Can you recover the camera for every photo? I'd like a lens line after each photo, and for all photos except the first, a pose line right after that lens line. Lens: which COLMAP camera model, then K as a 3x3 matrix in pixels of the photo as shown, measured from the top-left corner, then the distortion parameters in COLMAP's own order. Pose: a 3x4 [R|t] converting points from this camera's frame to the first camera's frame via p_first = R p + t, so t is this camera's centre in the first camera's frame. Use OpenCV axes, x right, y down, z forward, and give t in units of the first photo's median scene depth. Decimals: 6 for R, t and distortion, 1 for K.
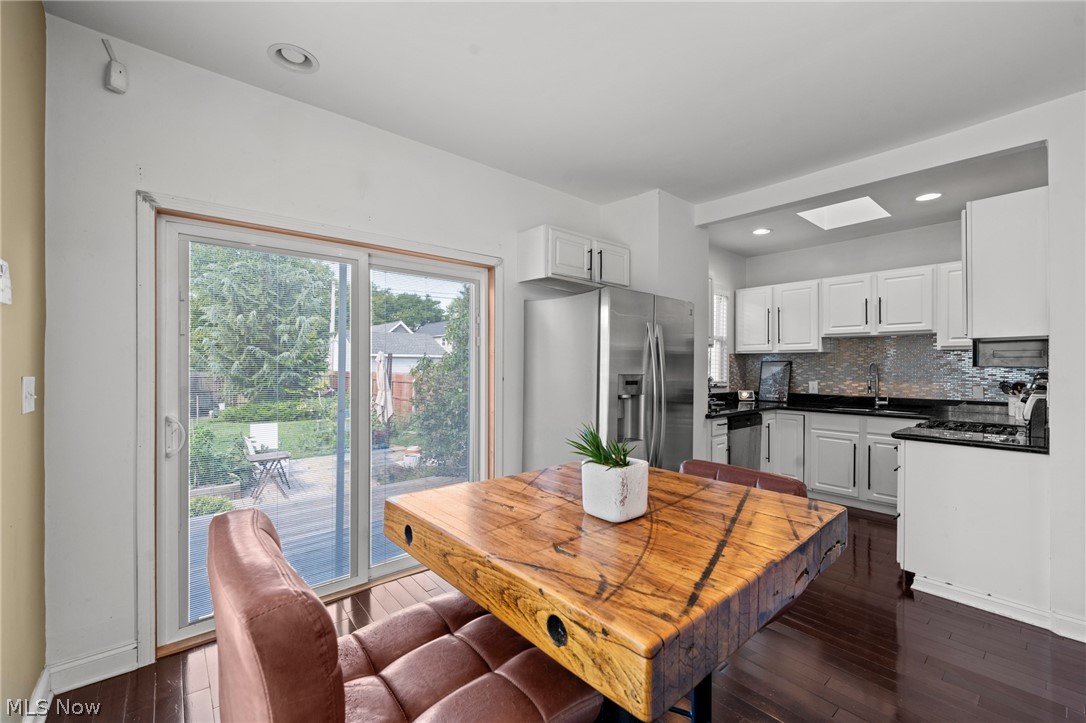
lens RADIAL K [[445.4, 0, 545.4], [0, 445.4, 364.8], [0, 0, 1]] dist [-0.002368, -0.000369]
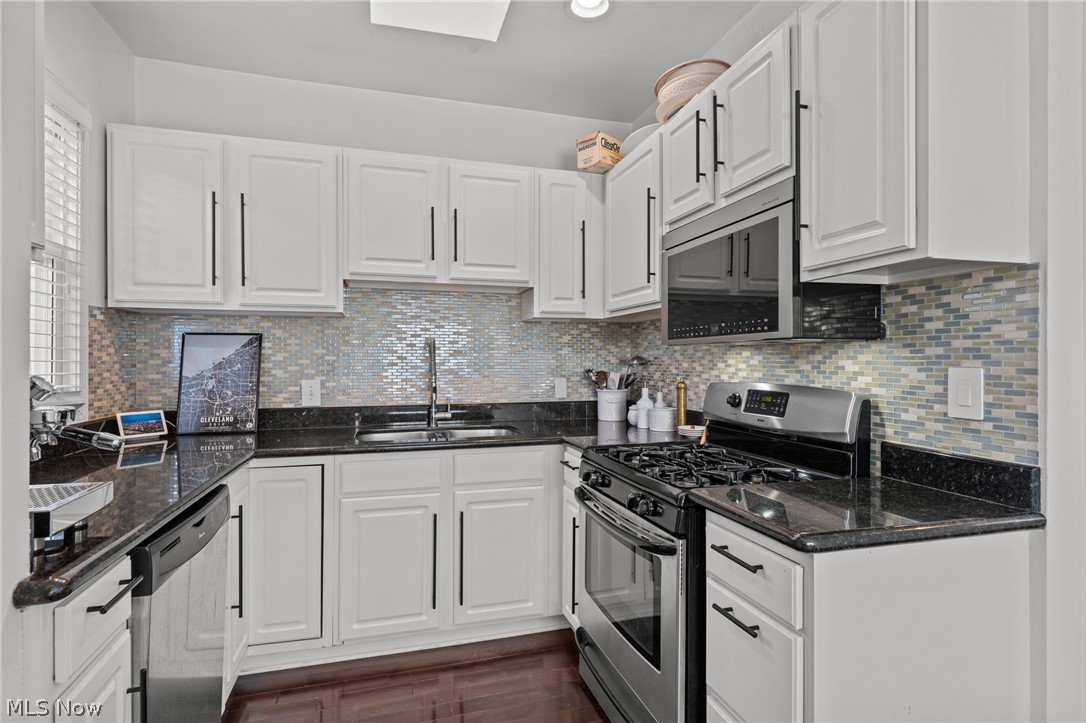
lens RADIAL K [[550.2, 0, 544.3], [0, 550.2, 360.6], [0, 0, 1]] dist [0.002426, 0.000052]
pose [[0.411626, -0.005801, 0.911335, 0.211476], [-0.001856, 0.999972, 0.007204, 0.014957], [-0.911351, -0.004657, 0.411603, 0.616786]]
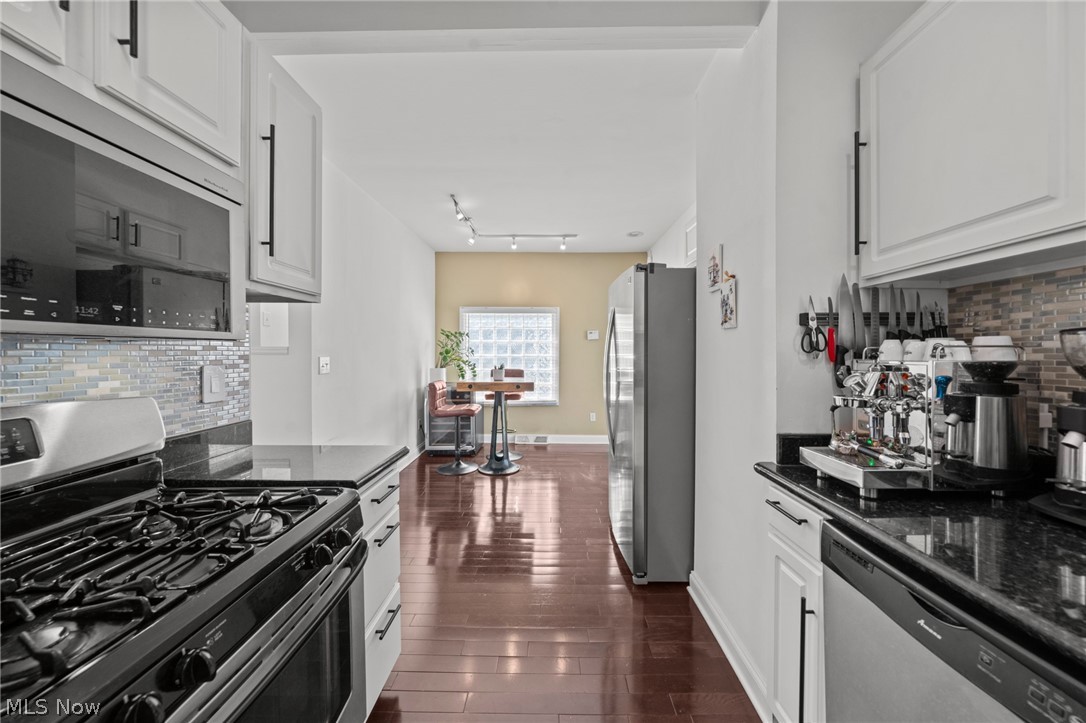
lens RADIAL K [[380.7, 0, 543.0], [0, 380.7, 361.5], [0, 0, 1]] dist [0.000032, -0.000052]
pose [[-0.662620, 0.013037, -0.748843, 0.652719], [-0.000156, 0.999846, 0.017544, 0.011996], [0.748956, 0.011742, -0.662516, 0.928792]]
